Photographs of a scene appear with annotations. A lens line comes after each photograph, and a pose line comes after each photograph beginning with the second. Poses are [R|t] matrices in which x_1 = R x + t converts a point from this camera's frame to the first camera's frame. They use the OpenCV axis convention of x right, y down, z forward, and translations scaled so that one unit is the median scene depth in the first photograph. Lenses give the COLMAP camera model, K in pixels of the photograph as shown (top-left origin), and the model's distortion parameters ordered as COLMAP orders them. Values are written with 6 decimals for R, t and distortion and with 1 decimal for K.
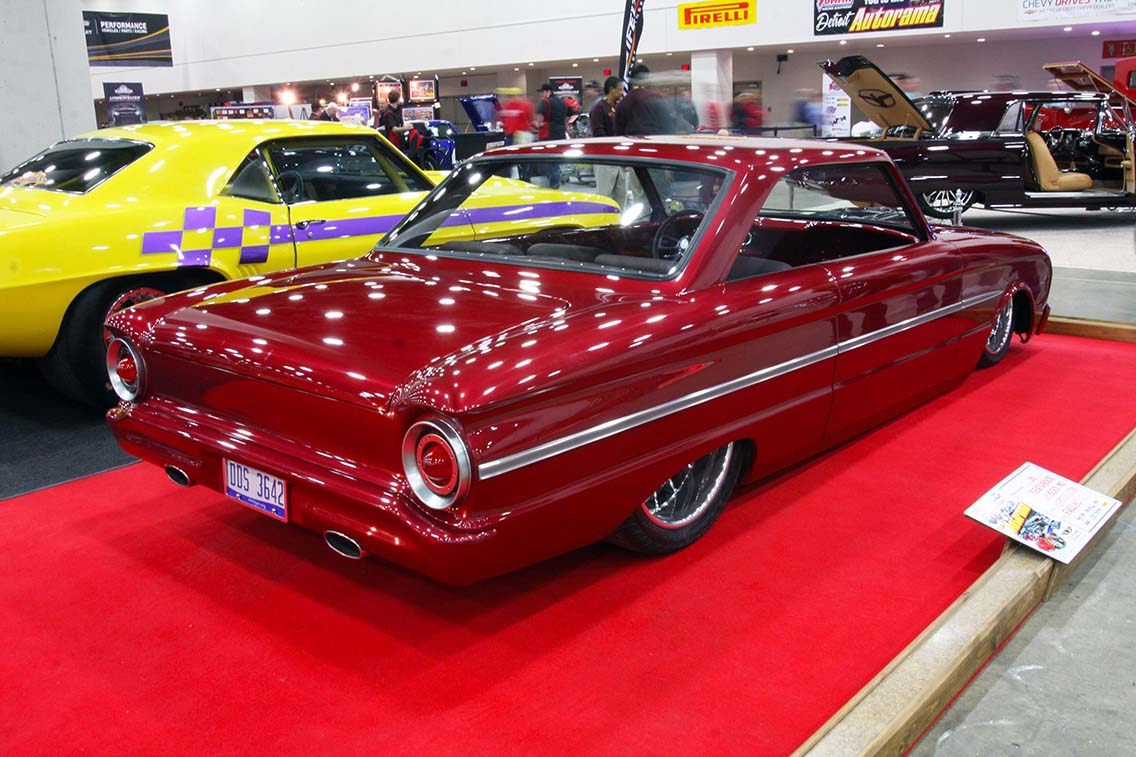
lens RADIAL K [[989.1, 0, 568.0], [0, 989.1, 378.5], [0, 0, 1]] dist [-0.000792, -0.000339]
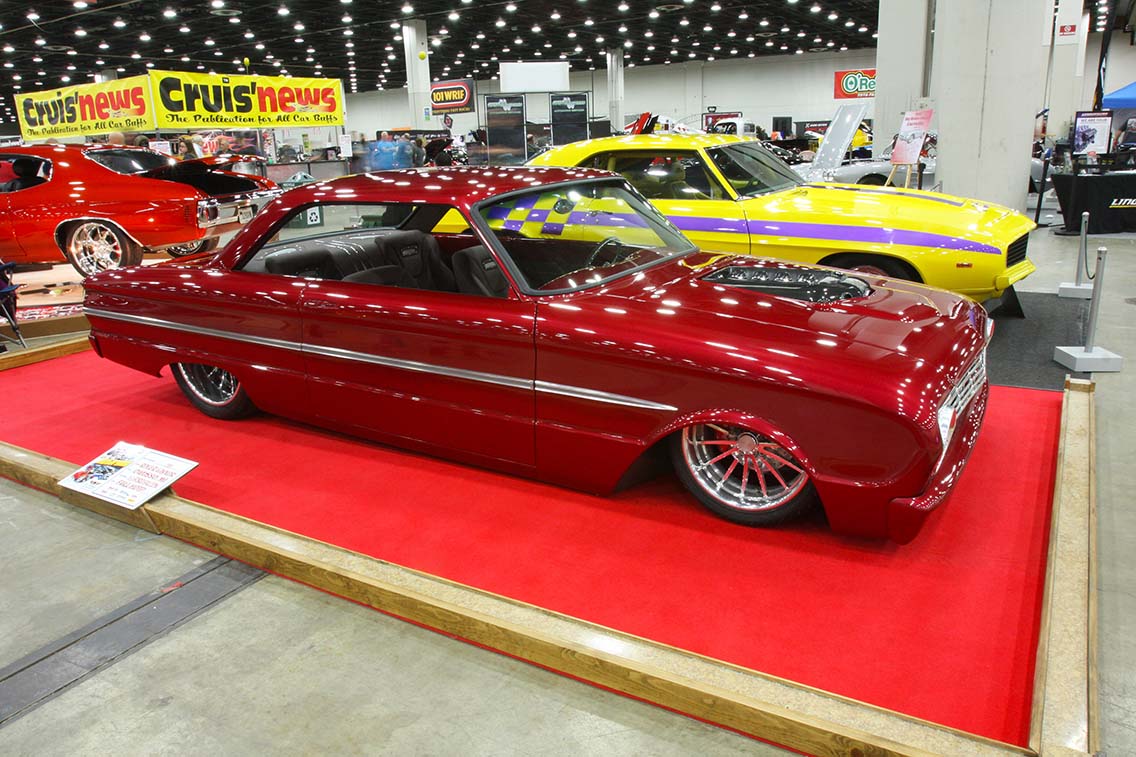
lens RADIAL K [[846.1, 0, 568.0], [0, 846.1, 378.5], [0, 0, 1]] dist [-0.052033, 0.003369]
pose [[0.181381, 0.285822, -0.940961, 1.181347], [-0.223594, 0.943758, 0.243571, -0.285189], [0.957657, 0.166213, 0.235088, 0.955258]]
